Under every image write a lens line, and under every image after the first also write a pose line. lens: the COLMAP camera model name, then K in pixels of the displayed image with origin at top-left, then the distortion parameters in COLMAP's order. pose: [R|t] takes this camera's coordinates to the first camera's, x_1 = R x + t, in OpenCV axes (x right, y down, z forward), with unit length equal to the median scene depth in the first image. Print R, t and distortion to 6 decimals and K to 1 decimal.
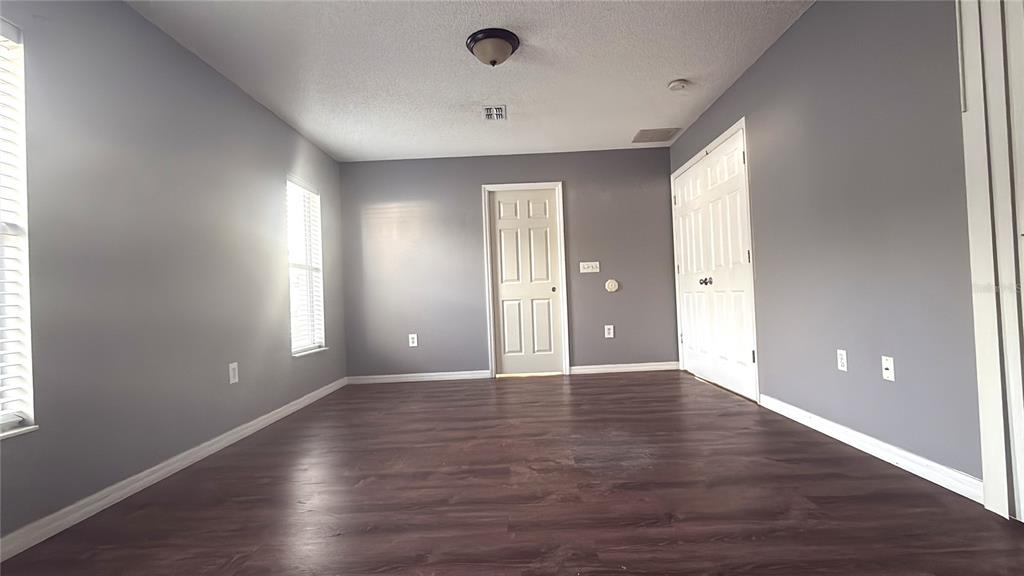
lens RADIAL K [[512.0, 0, 513.1], [0, 512.0, 289.0], [0, 0, 1]] dist [-0.000140, -0.000015]
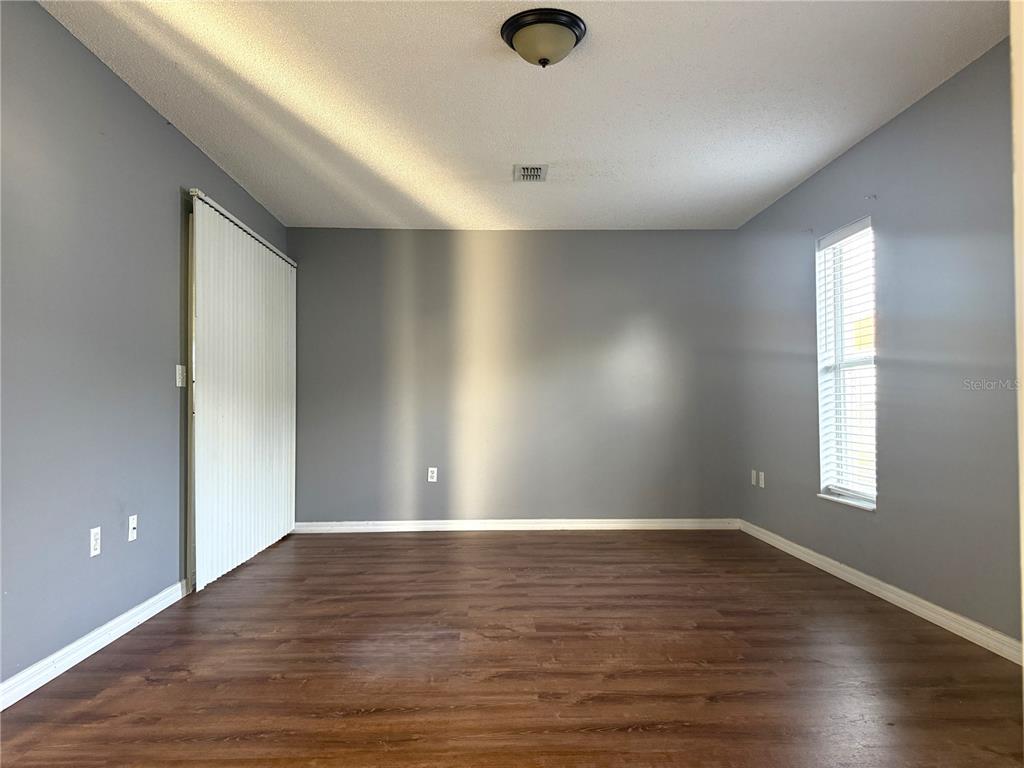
lens RADIAL K [[717.5, 0, 512.0], [0, 717.5, 387.5], [0, 0, 1]] dist [0.002292, 0.000284]
pose [[-0.997871, 0.045557, -0.046669, 0.074640], [0.047588, 0.997925, -0.043362, -0.012650], [0.044597, -0.045490, -0.997969, 2.269059]]
